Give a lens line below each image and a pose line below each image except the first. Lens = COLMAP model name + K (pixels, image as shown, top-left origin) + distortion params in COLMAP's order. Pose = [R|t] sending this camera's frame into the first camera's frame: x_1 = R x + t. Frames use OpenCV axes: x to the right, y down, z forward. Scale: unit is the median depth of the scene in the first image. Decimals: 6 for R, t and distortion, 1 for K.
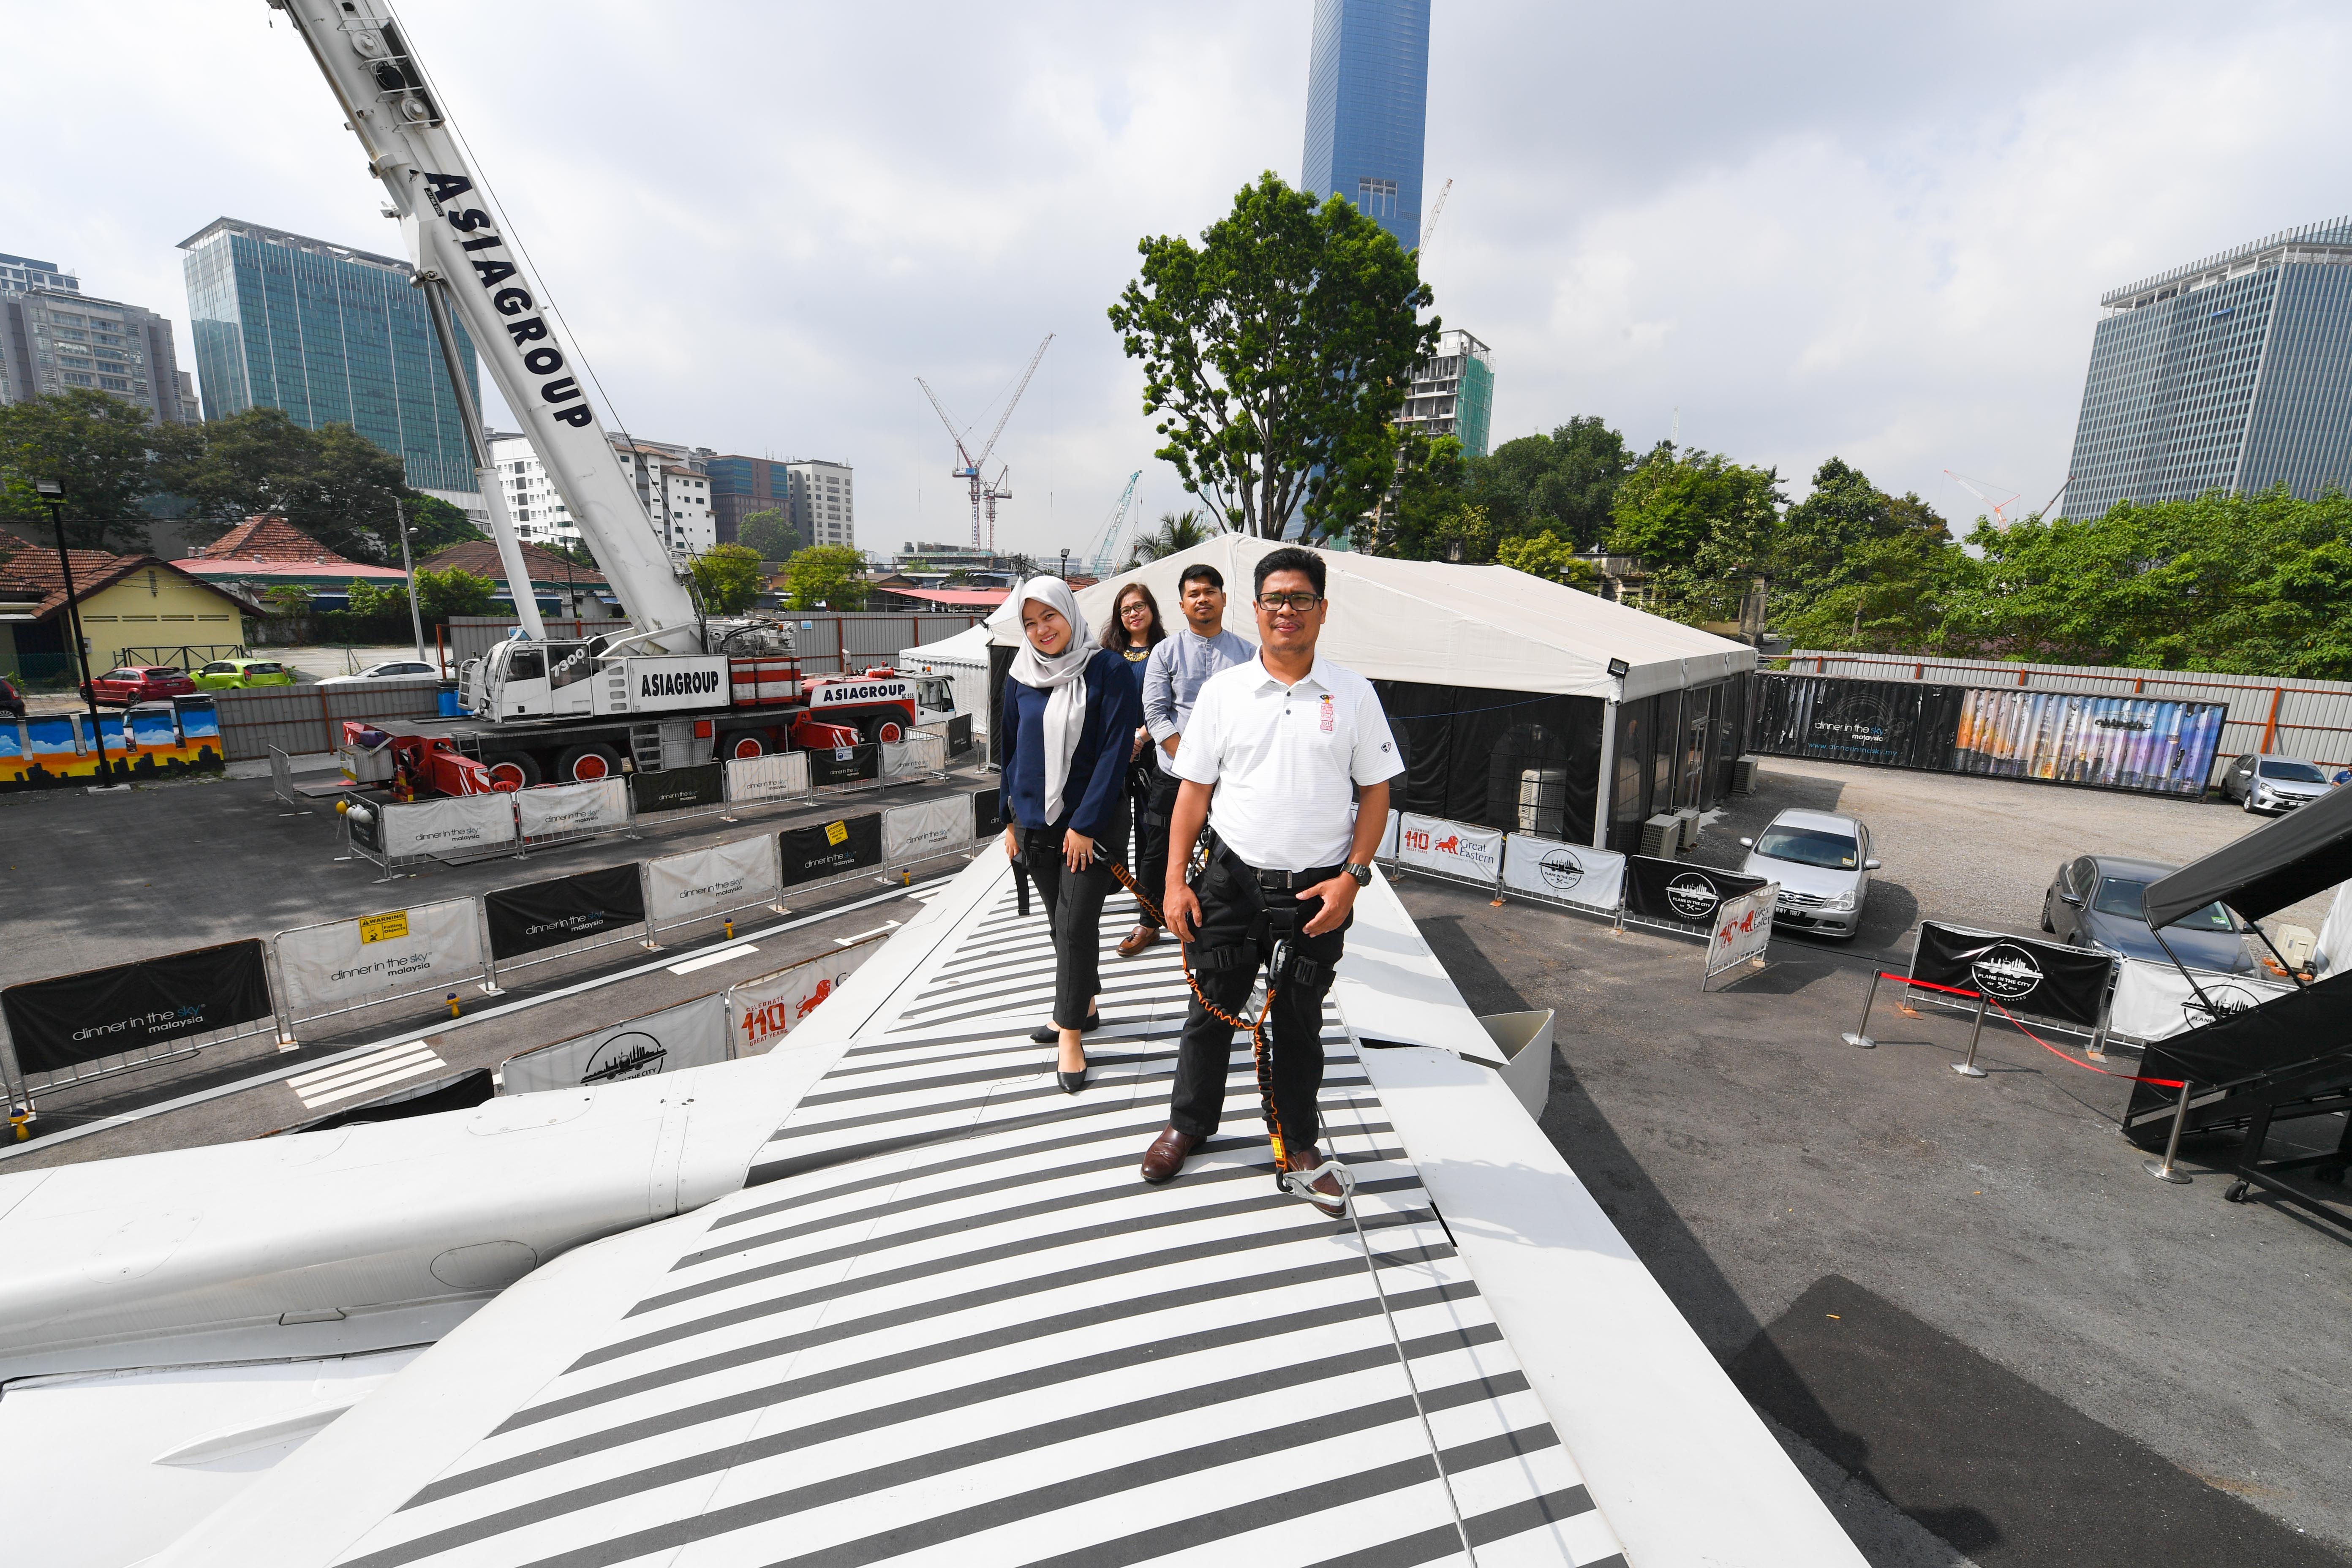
lens RADIAL K [[941.3, 0, 1172.0], [0, 941.3, 782.1], [0, 0, 1]] dist [-0.015250, -0.001514]
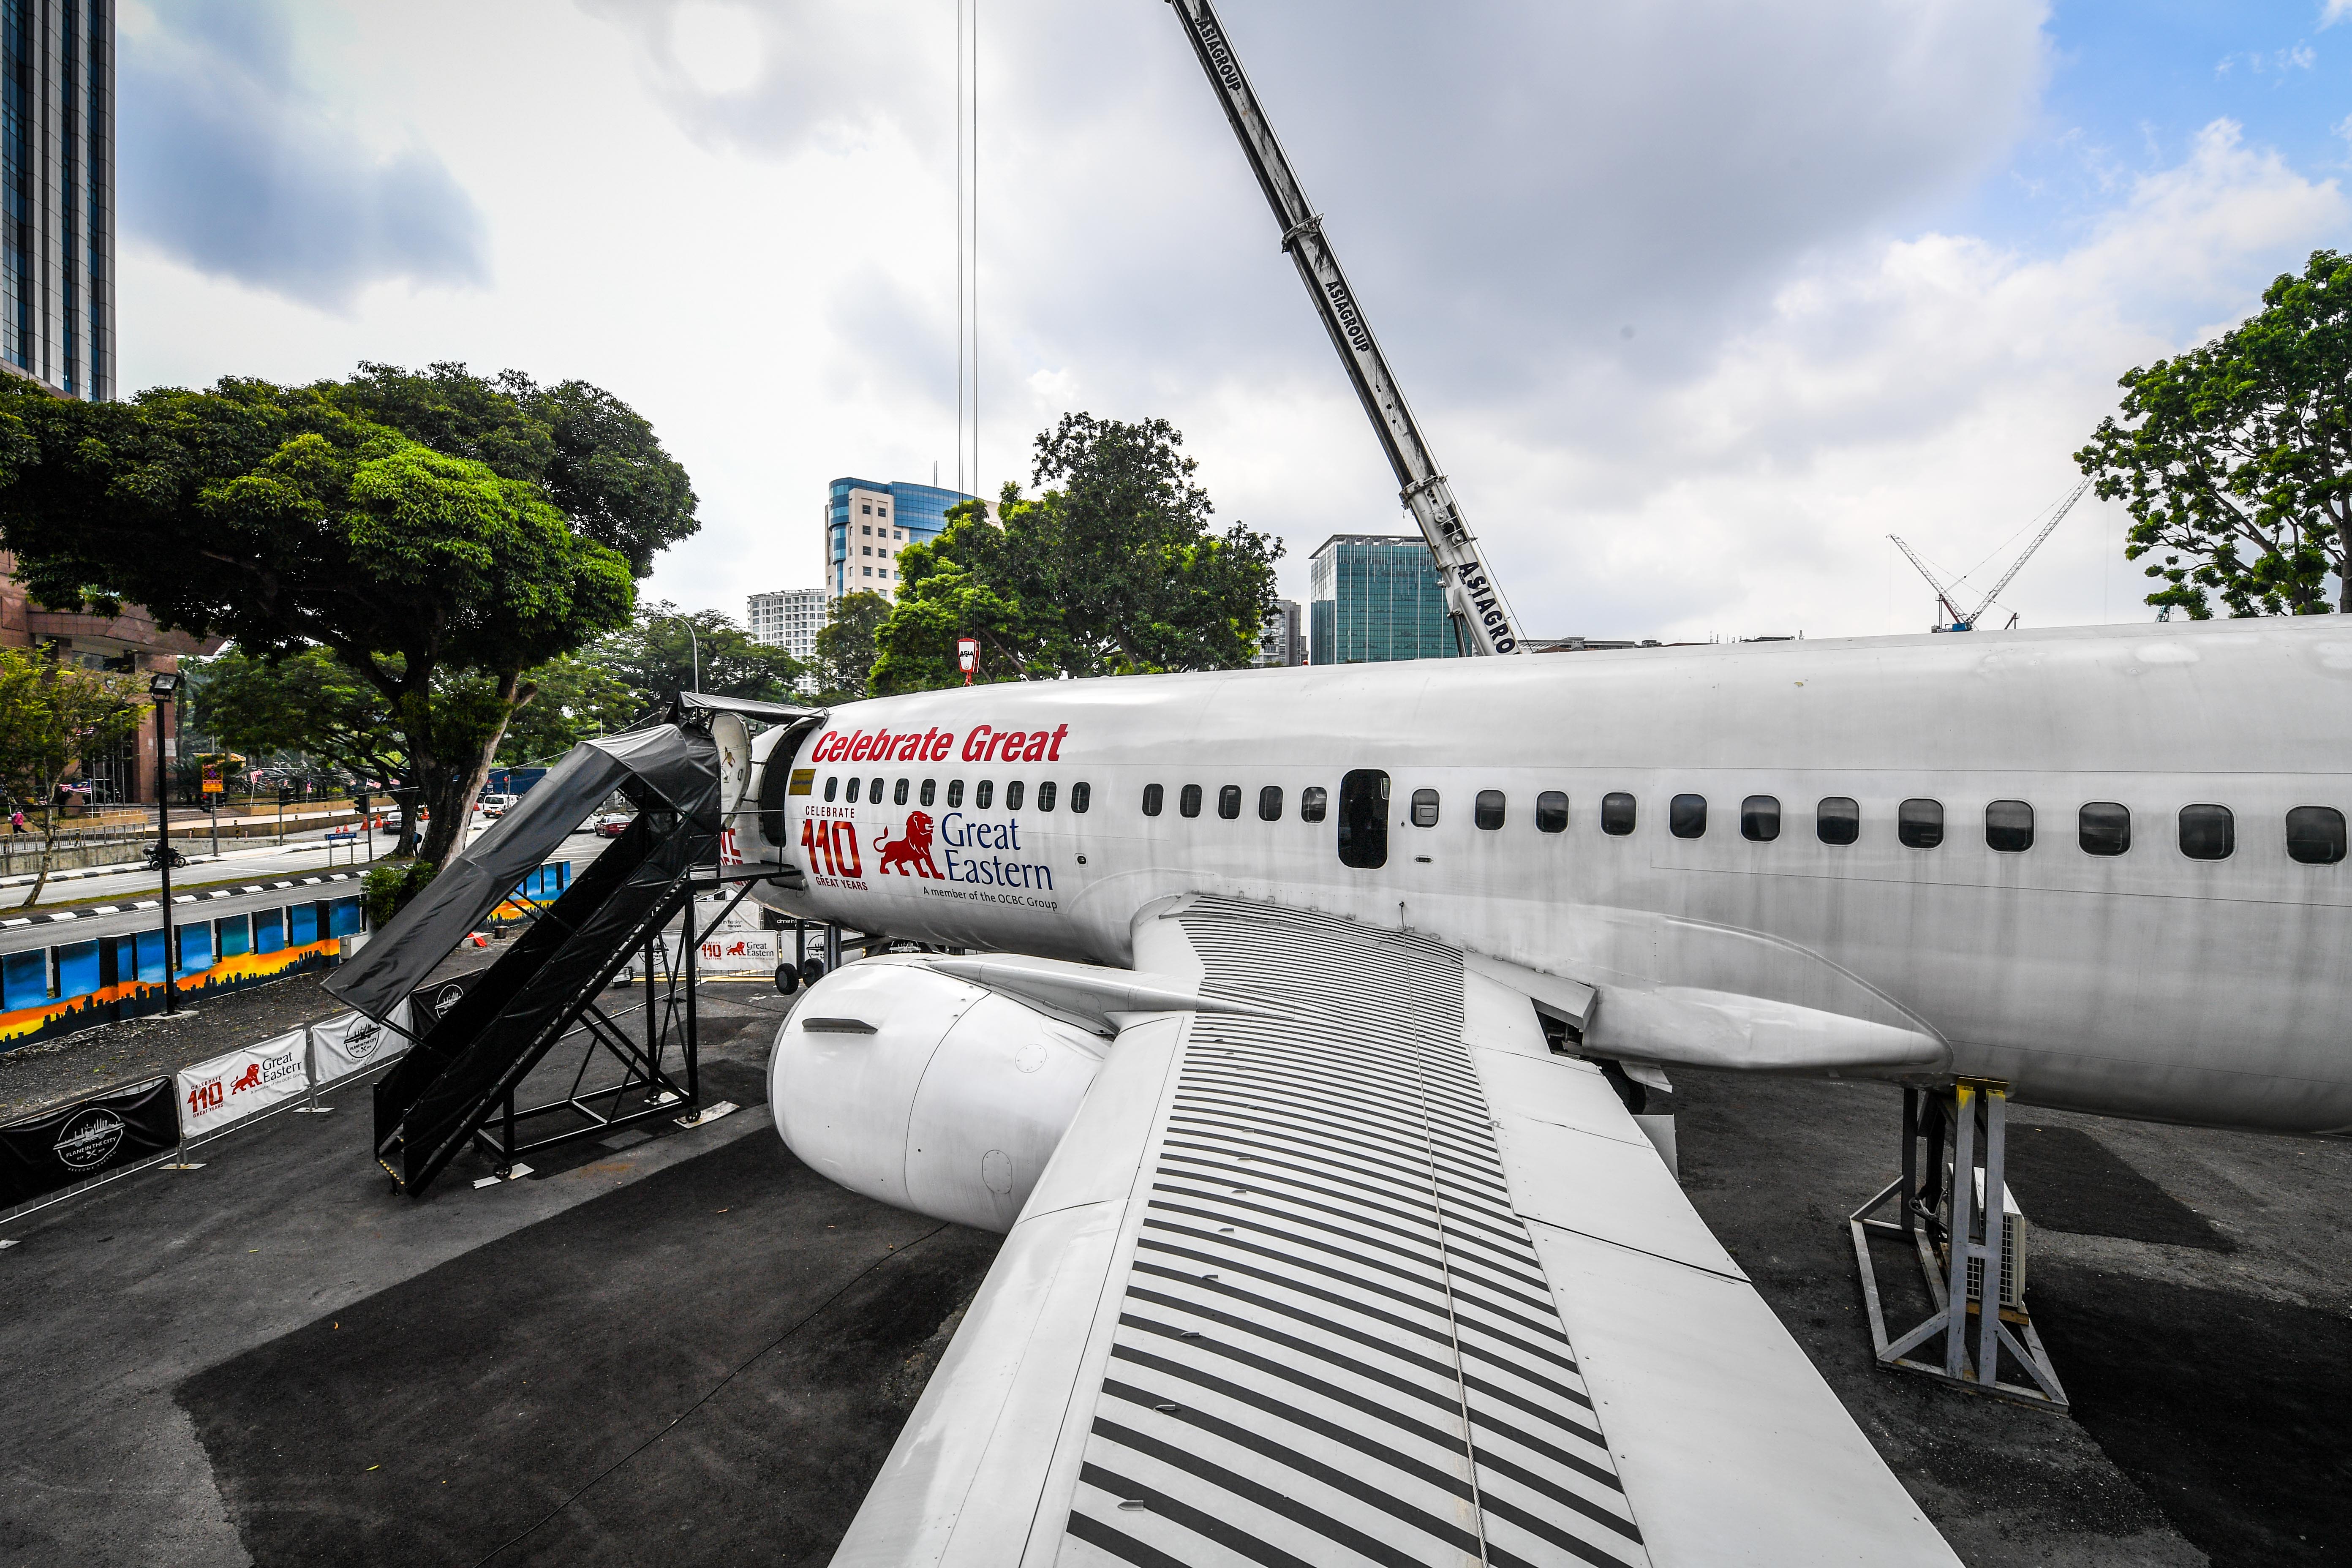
lens RADIAL K [[941.3, 0, 1181.1], [0, 941.3, 782.8], [0, 0, 1]] dist [-0.015250, -0.001514]
pose [[0.610738, -0.012927, -0.791727, 0.263169], [-0.136083, 0.983277, -0.121029, 0.081681], [0.780051, 0.181658, 0.598766, -0.370143]]
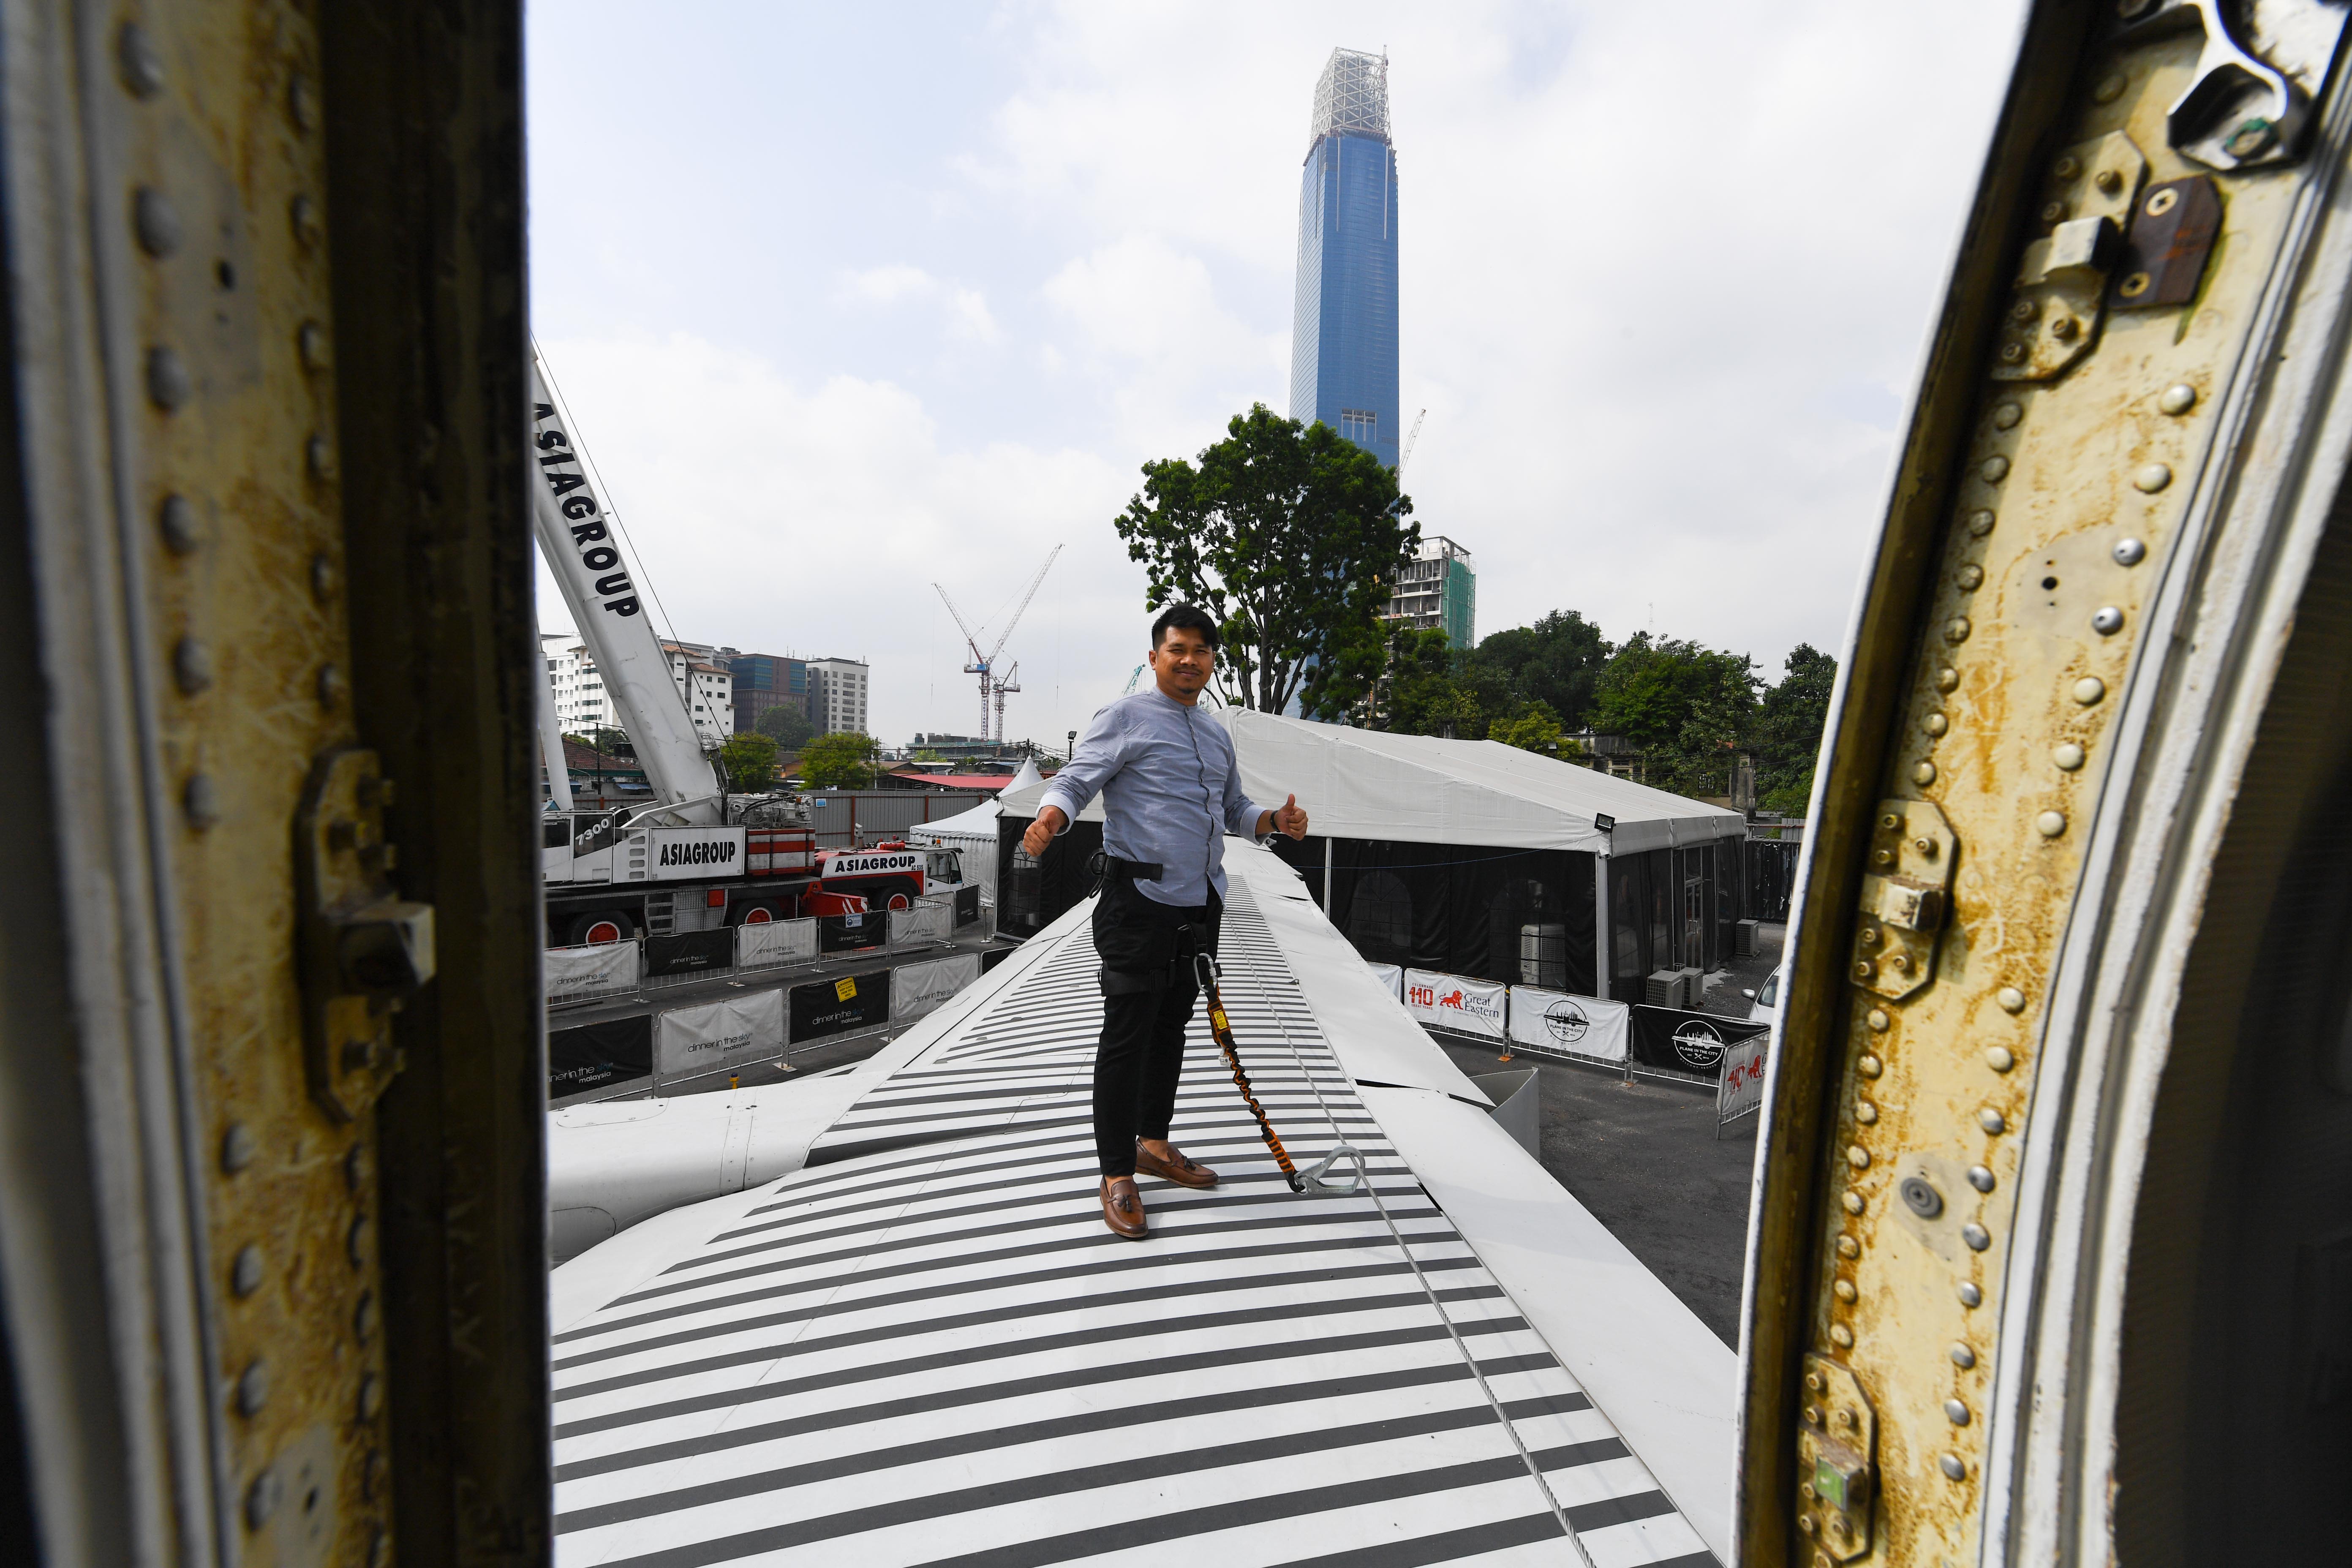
lens RADIAL K [[941.3, 0, 1172.5], [0, 941.3, 782.4], [0, 0, 1]] dist [-0.015250, -0.001514]
pose [[0.999964, -0.008228, -0.002206, -0.000746], [0.007636, 0.980565, -0.196048, 0.018333], [0.003776, 0.196024, 0.980592, -0.016988]]
